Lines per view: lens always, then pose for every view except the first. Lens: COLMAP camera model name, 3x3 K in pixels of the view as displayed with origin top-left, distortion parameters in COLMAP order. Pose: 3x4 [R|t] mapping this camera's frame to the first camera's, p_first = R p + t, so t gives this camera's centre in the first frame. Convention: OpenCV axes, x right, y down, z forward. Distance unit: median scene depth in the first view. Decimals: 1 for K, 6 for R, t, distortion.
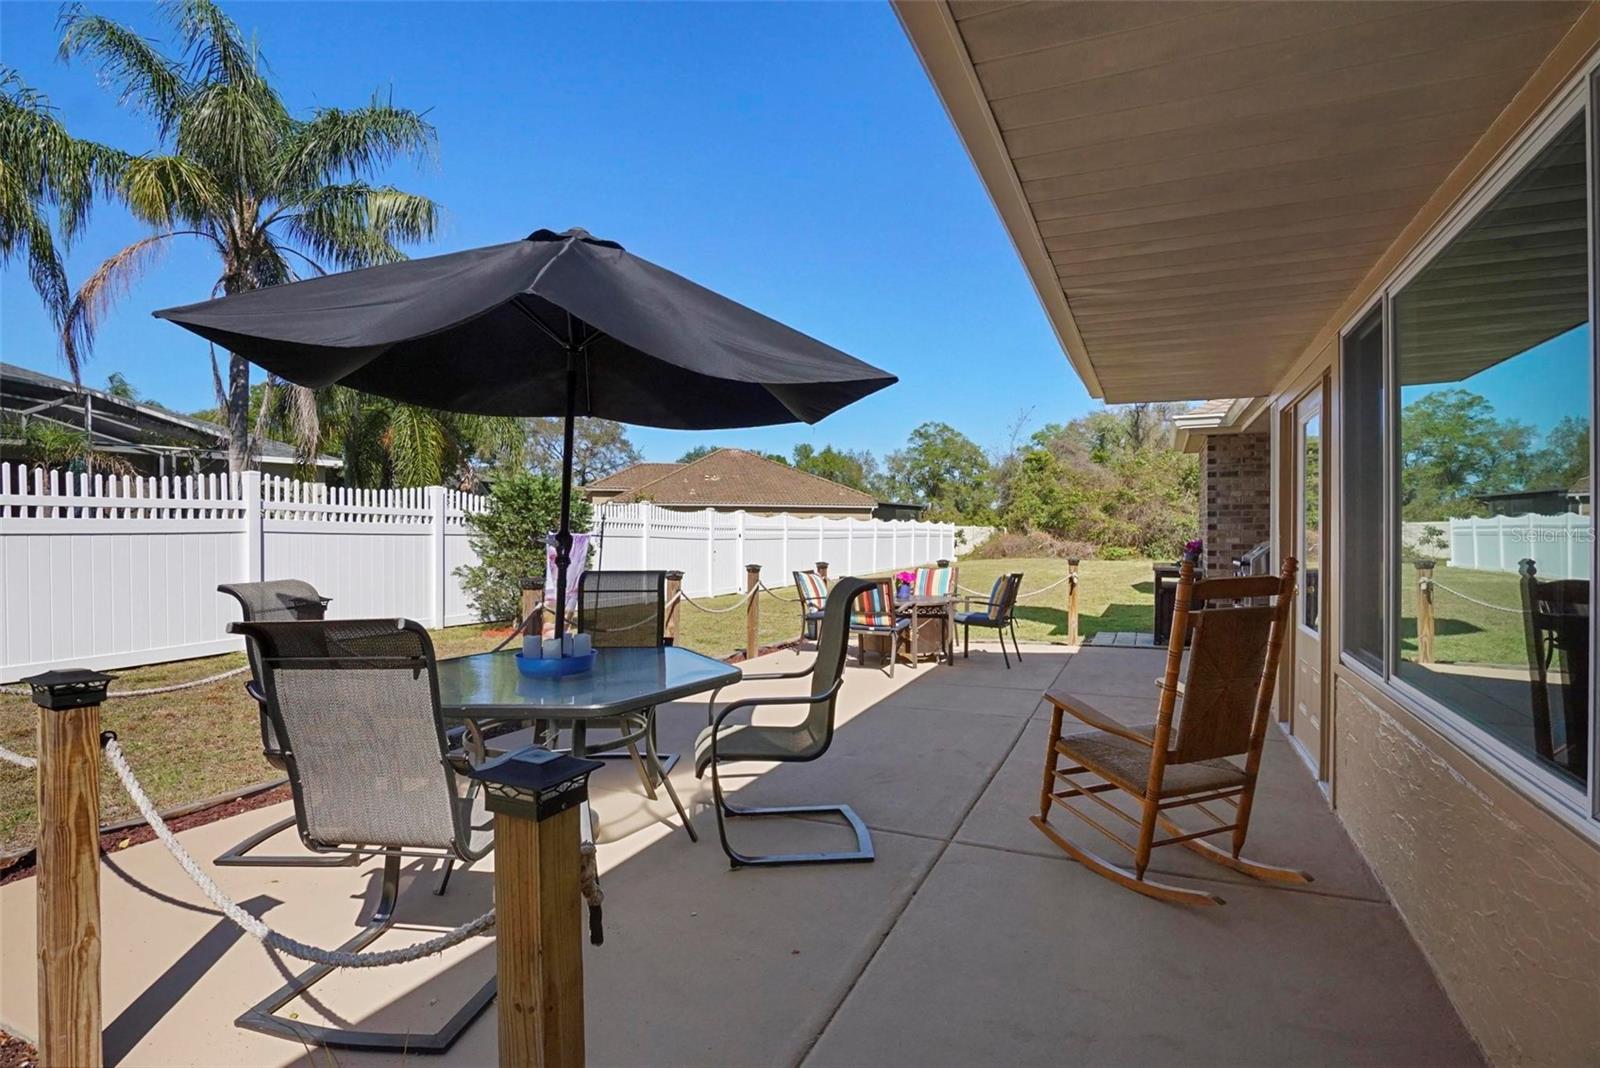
lens RADIAL K [[779.7, 0, 805.2], [0, 779.7, 525.3], [0, 0, 1]] dist [0.001014, 0.000192]
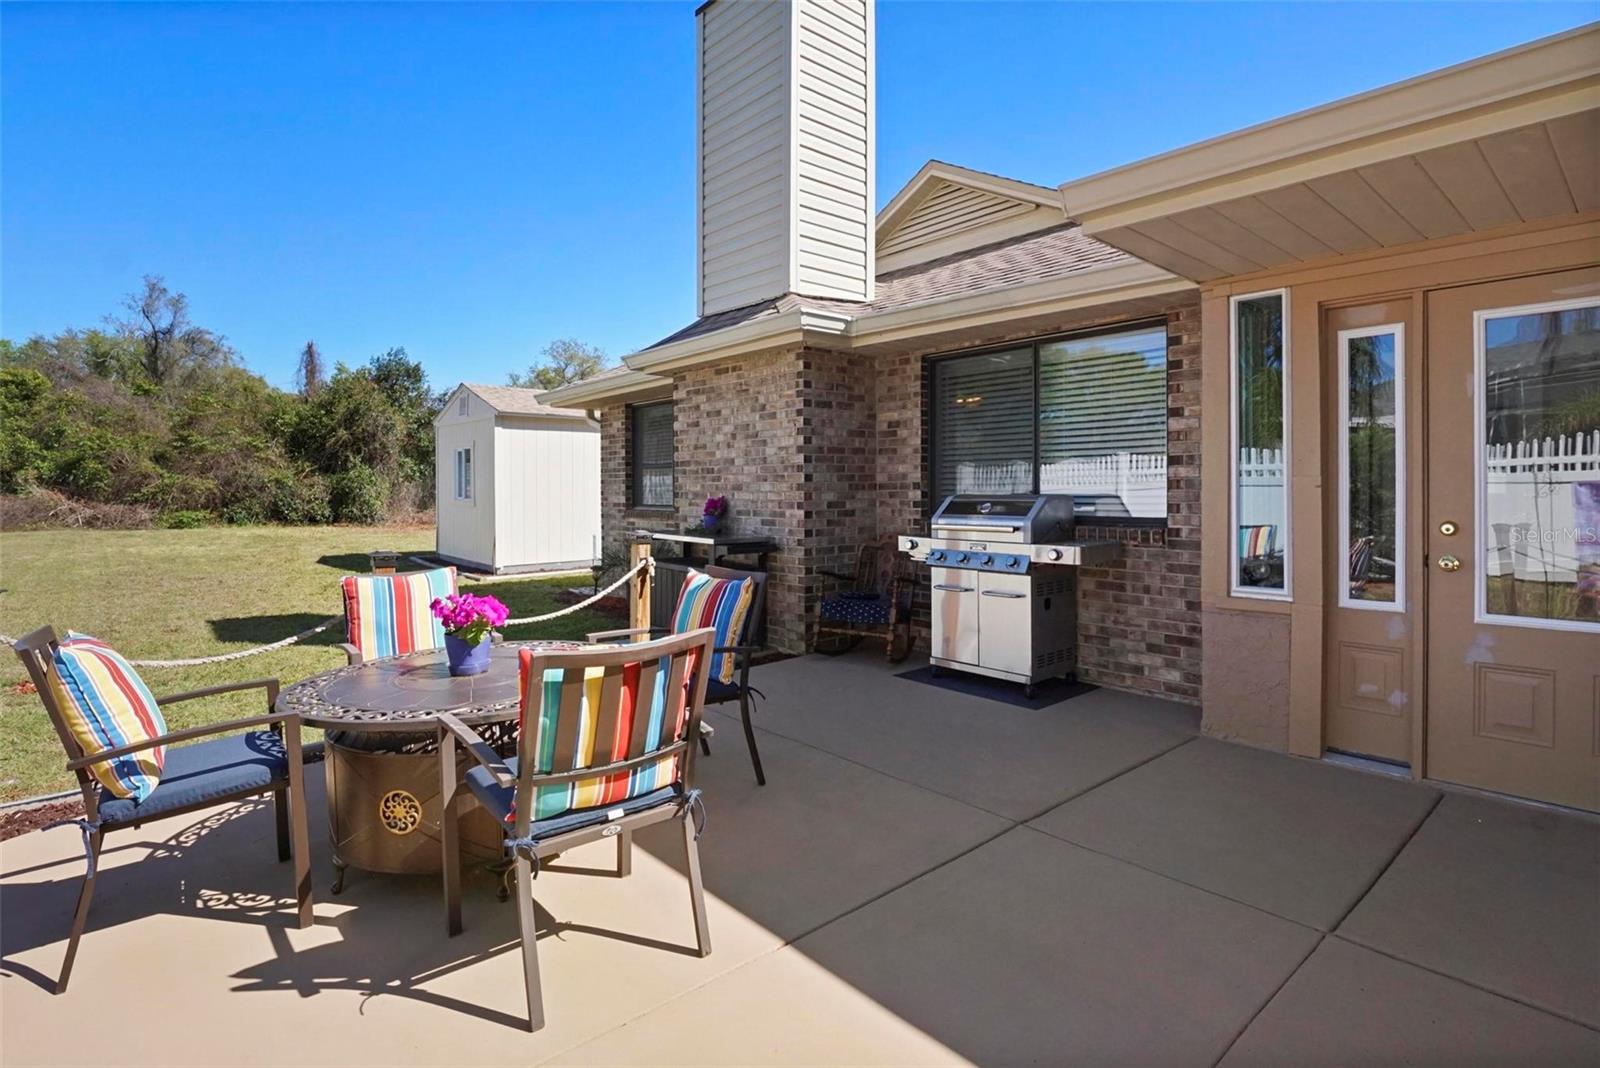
lens RADIAL K [[799.7, 0, 797.3], [0, 799.7, 490.0], [0, 0, 1]] dist [-0.001799, -0.000696]
pose [[0.444110, -0.004801, 0.895960, -0.128882], [-0.002686, 0.999974, 0.006689, 0.008571], [-0.895968, -0.005377, 0.444085, 0.690663]]
